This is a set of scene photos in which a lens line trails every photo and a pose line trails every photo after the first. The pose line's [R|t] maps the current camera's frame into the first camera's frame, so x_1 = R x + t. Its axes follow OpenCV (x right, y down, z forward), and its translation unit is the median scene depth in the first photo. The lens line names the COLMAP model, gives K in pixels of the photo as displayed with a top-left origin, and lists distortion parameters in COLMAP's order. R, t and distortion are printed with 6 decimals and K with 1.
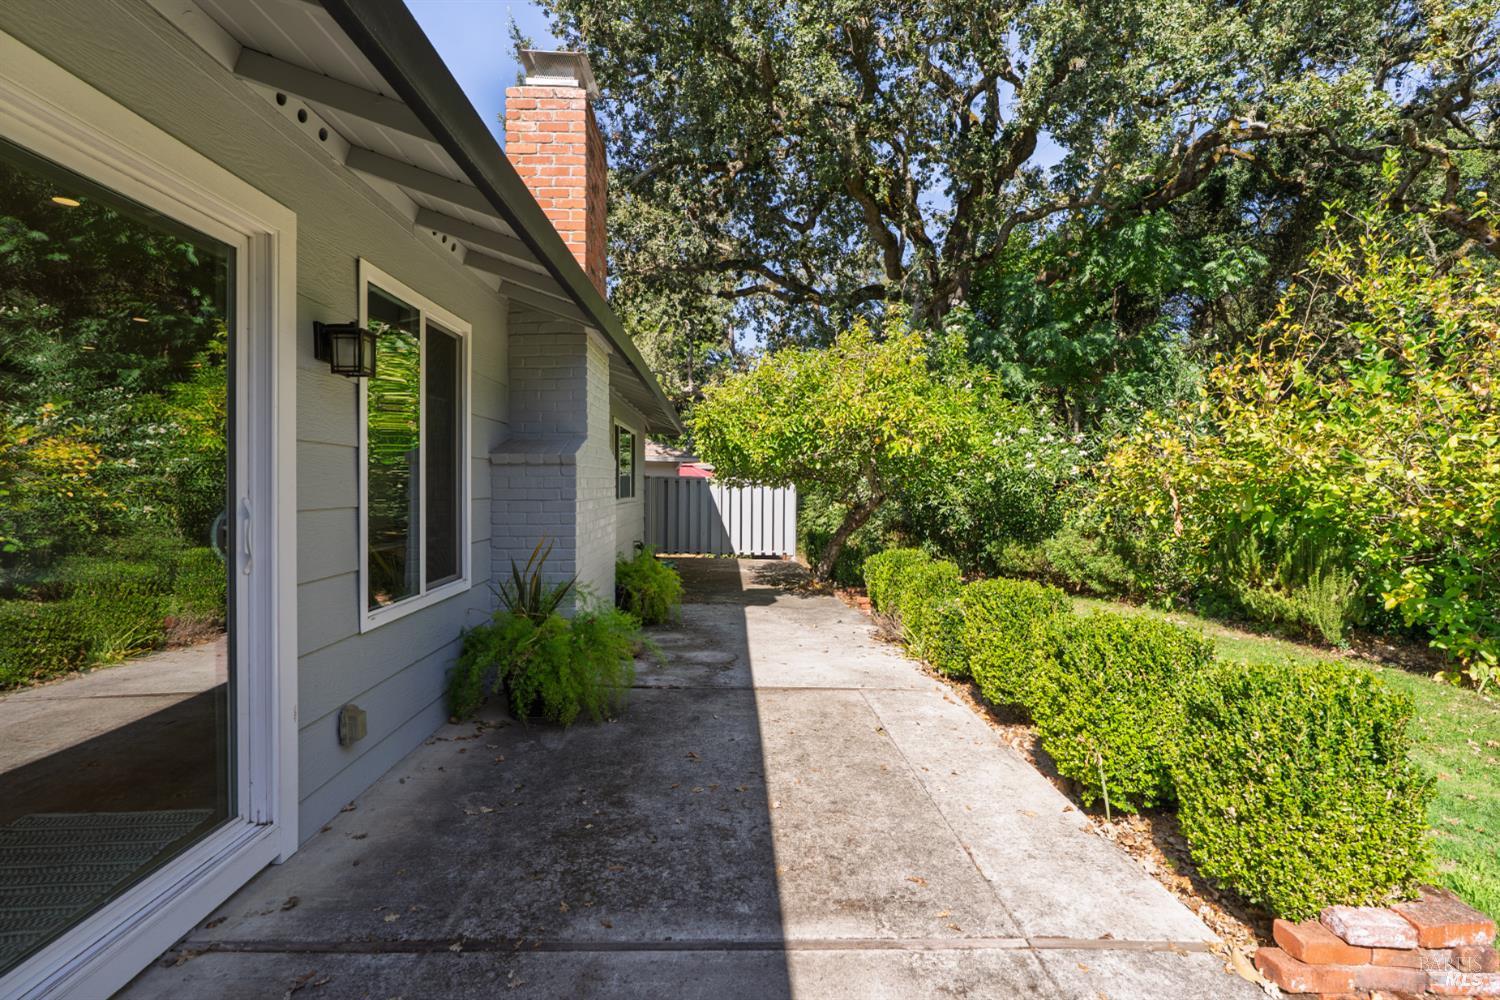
lens RADIAL K [[731.8, 0, 757.6], [0, 731.8, 489.7], [0, 0, 1]] dist [-0.001759, 0.000606]
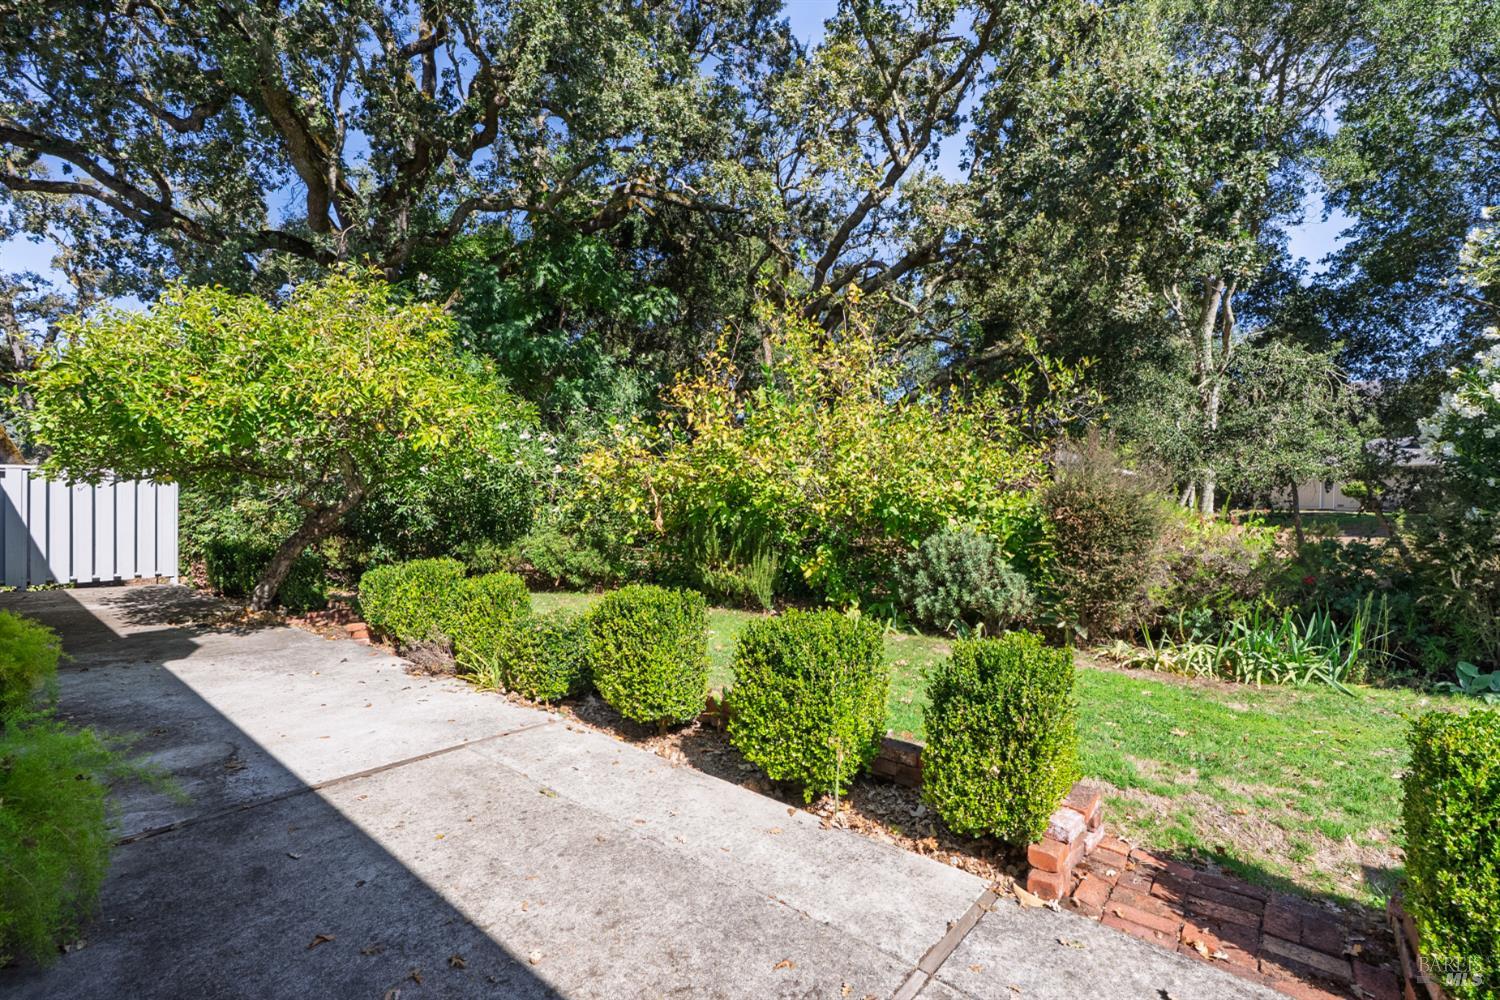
lens RADIAL K [[690.6, 0, 742.7], [0, 690.6, 496.5], [0, 0, 1]] dist [-0.014001, 0.007843]
pose [[0.646636, -0.007200, 0.762765, -0.155088], [-0.006912, 0.999859, 0.015298, -0.005133], [-0.762767, -0.015164, 0.646495, 0.202473]]
